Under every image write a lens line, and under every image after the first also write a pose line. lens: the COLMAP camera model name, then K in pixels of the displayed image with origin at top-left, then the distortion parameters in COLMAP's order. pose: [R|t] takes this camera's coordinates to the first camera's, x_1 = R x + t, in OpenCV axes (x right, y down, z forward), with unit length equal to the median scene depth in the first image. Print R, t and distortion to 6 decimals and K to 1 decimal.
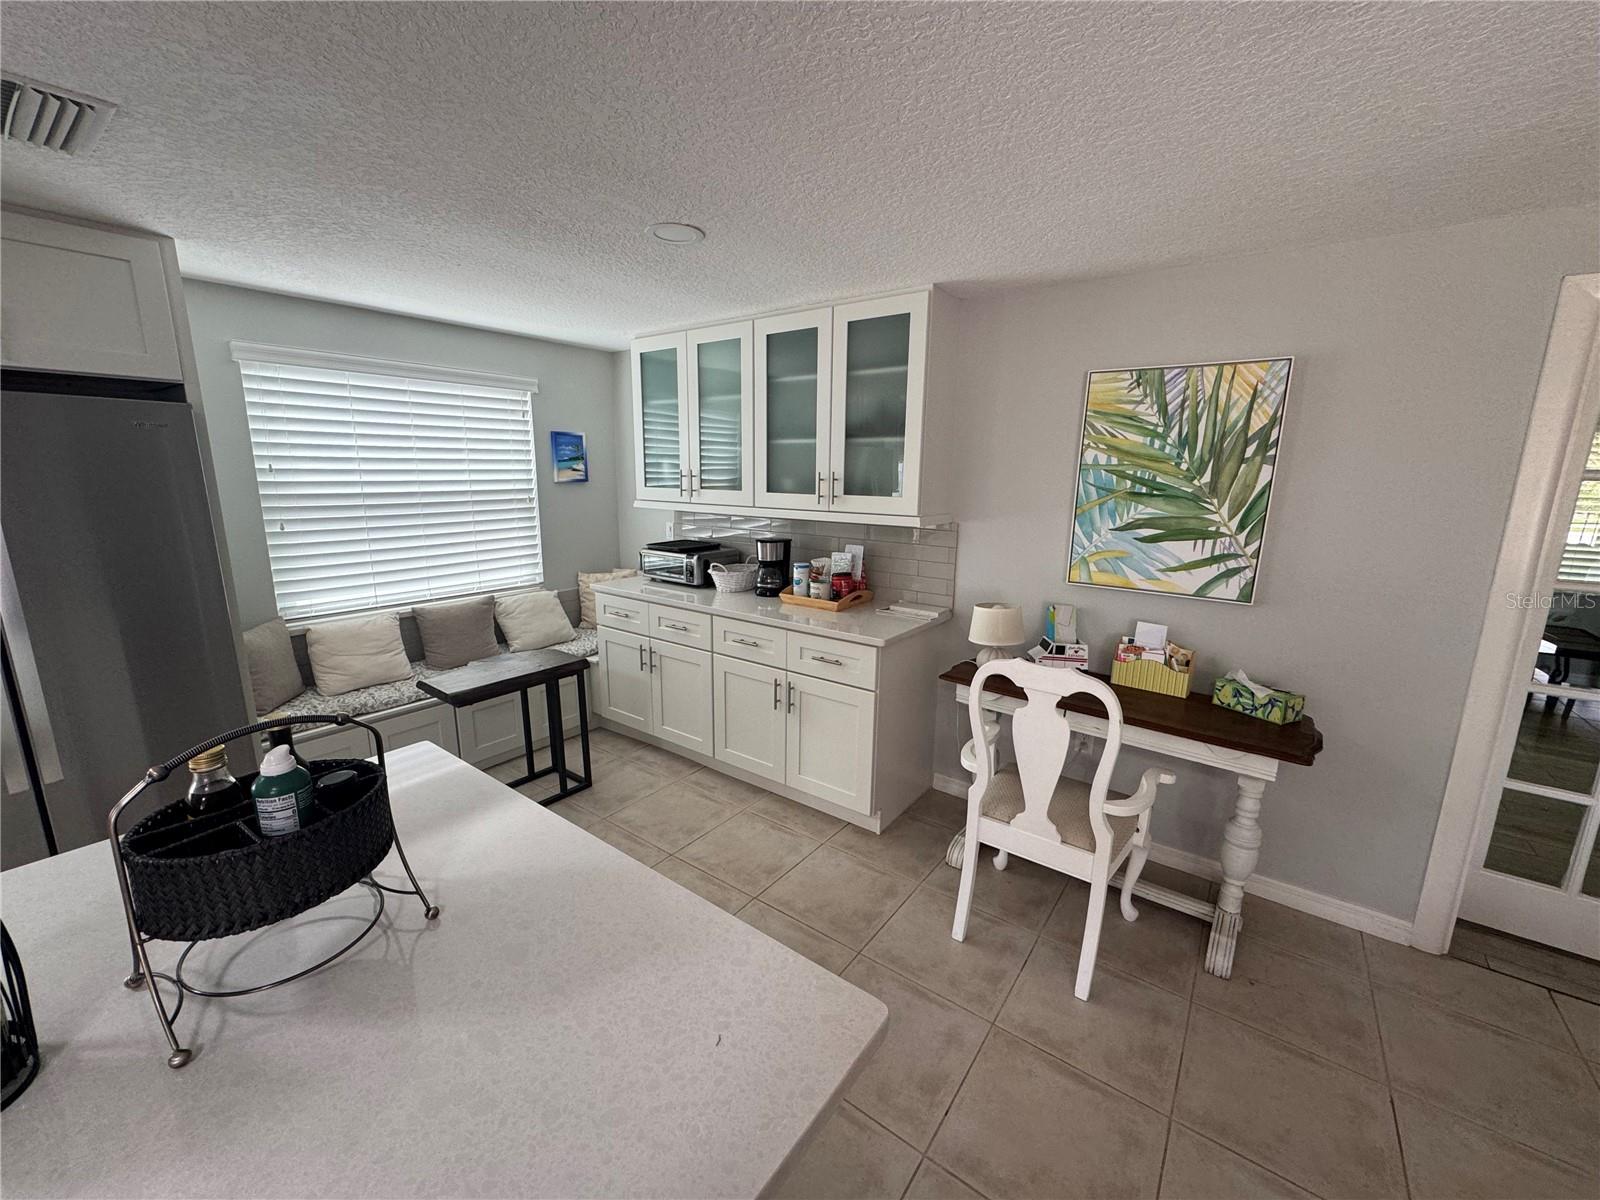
lens RADIAL K [[636.8, 0, 798.2], [0, 636.8, 597.1], [0, 0, 1]] dist [-0.001670, 0.000366]
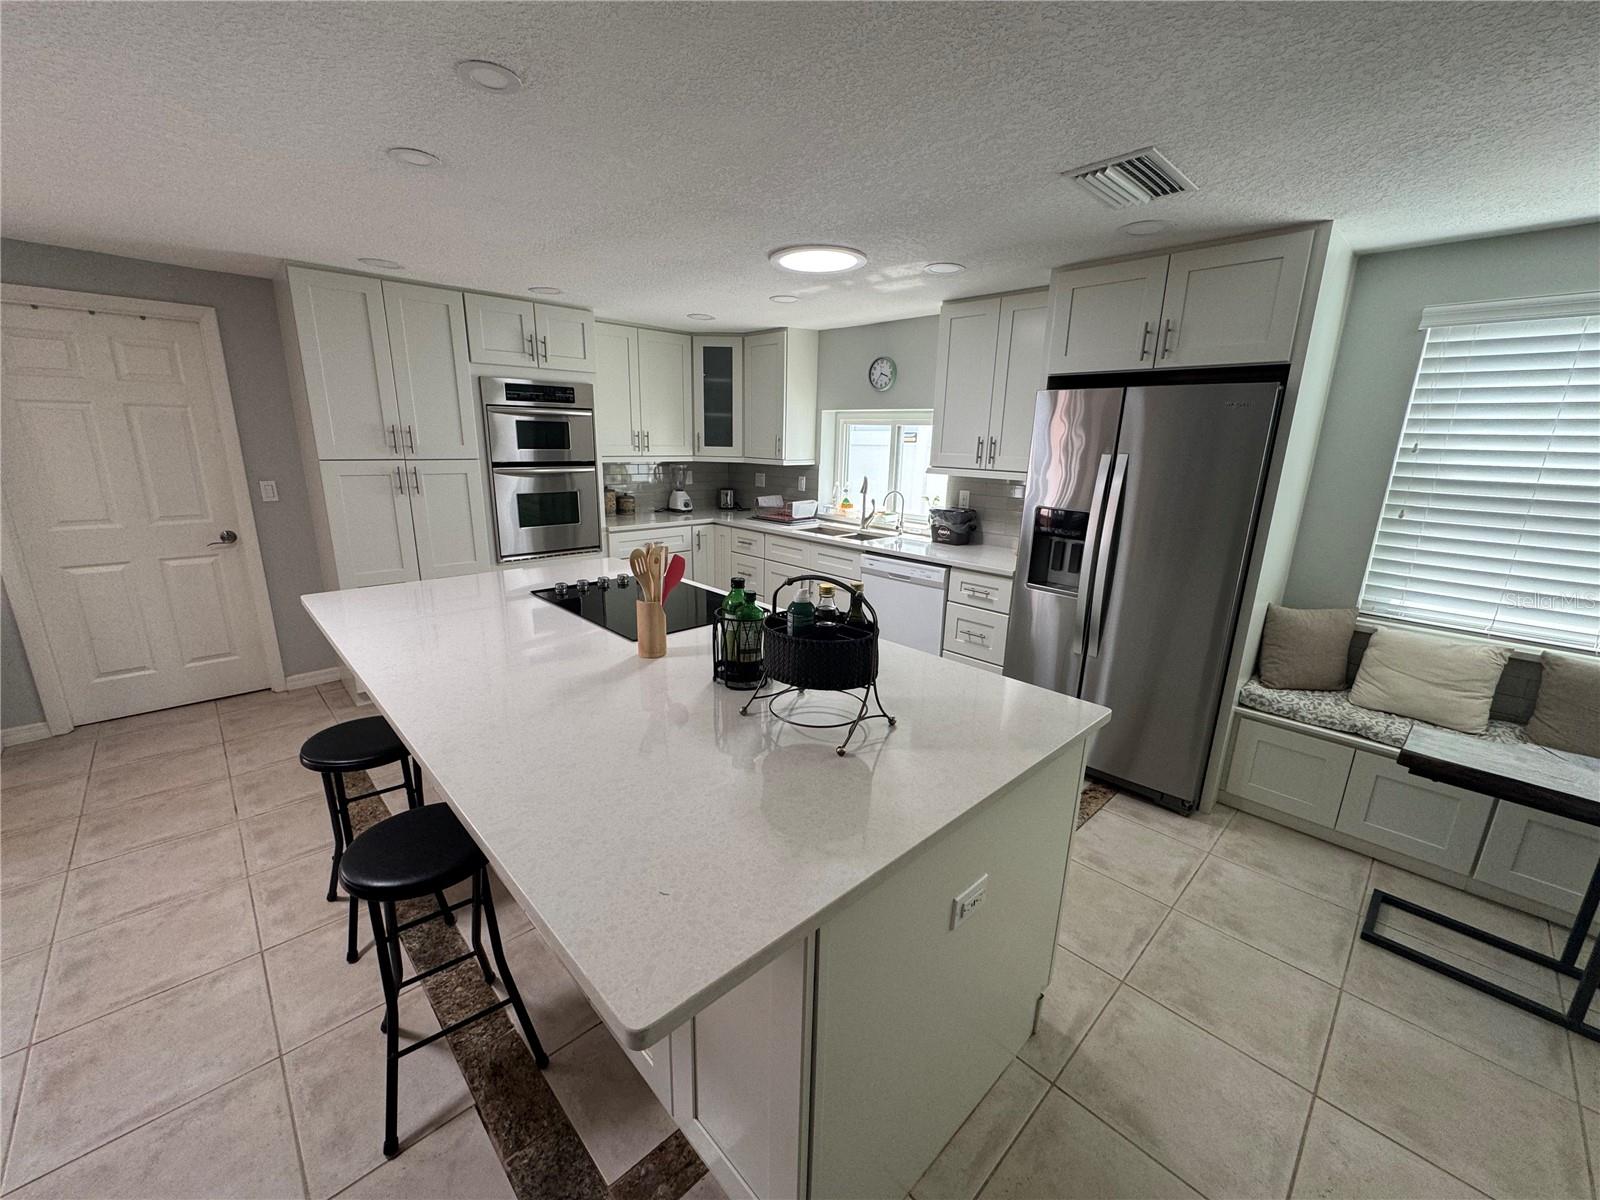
lens RADIAL K [[636.8, 0, 799.0], [0, 636.8, 599.4], [0, 0, 1]] dist [-0.001670, 0.000366]
pose [[-0.166887, 0.229765, -0.958831, 0.230998], [-0.219159, 0.939497, 0.263278, -0.050945], [0.961311, 0.254074, -0.106435, 0.332848]]
